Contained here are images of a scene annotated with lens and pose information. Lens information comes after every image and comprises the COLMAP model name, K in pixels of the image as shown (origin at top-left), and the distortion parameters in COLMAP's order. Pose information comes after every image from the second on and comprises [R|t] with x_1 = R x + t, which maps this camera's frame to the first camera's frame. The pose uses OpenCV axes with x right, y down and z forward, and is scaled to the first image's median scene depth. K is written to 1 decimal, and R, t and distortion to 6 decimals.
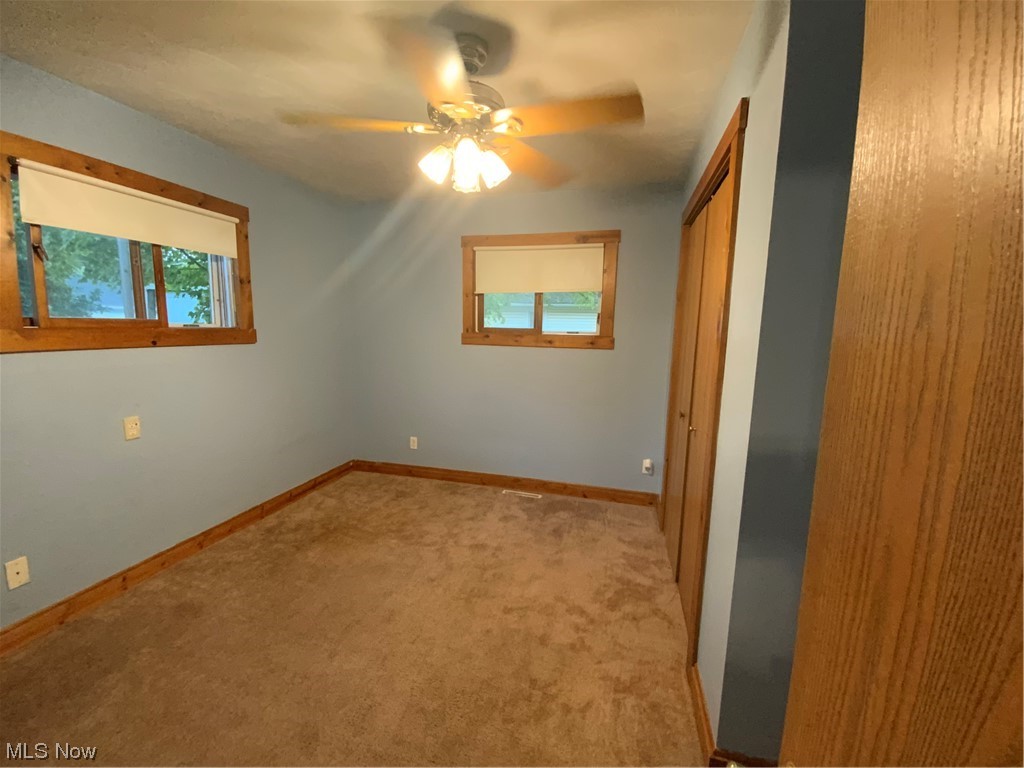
lens RADIAL K [[413.6, 0, 509.1], [0, 413.6, 377.4], [0, 0, 1]] dist [0.030412, -0.023013]
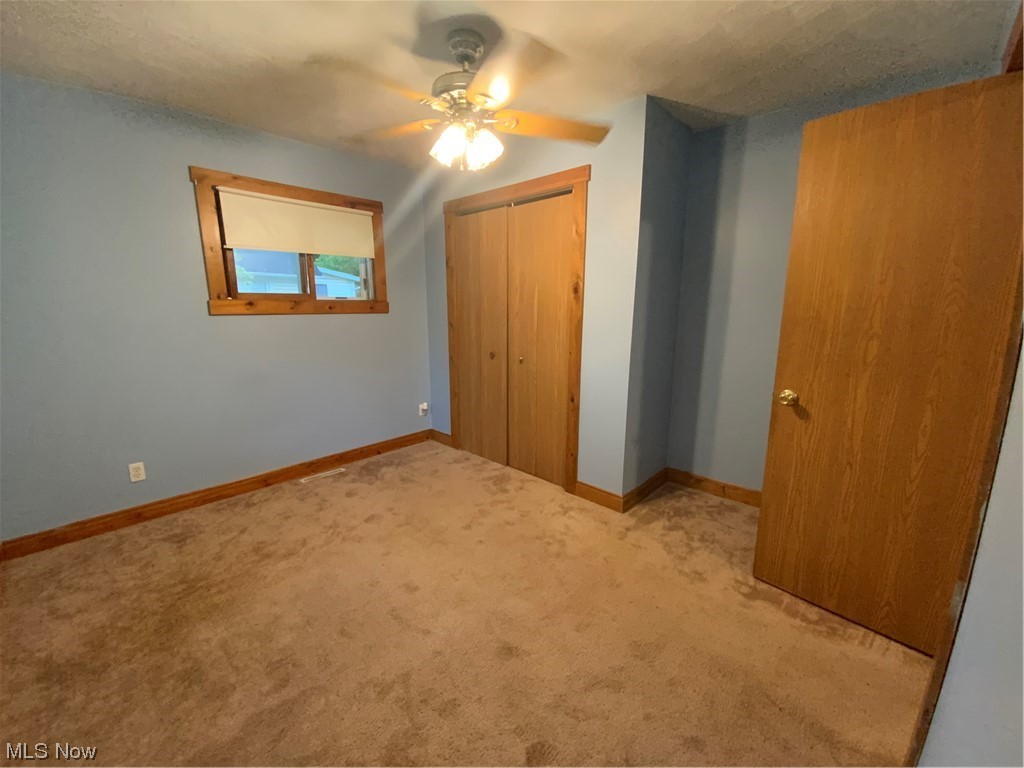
lens RADIAL K [[413.6, 0, 509.1], [0, 413.6, 377.4], [0, 0, 1]] dist [0.030412, -0.023013]
pose [[0.482022, -0.174895, 0.858526, -0.567527], [0.120603, 0.983791, 0.132701, -0.006261], [-0.867819, 0.039576, 0.495302, 0.182083]]
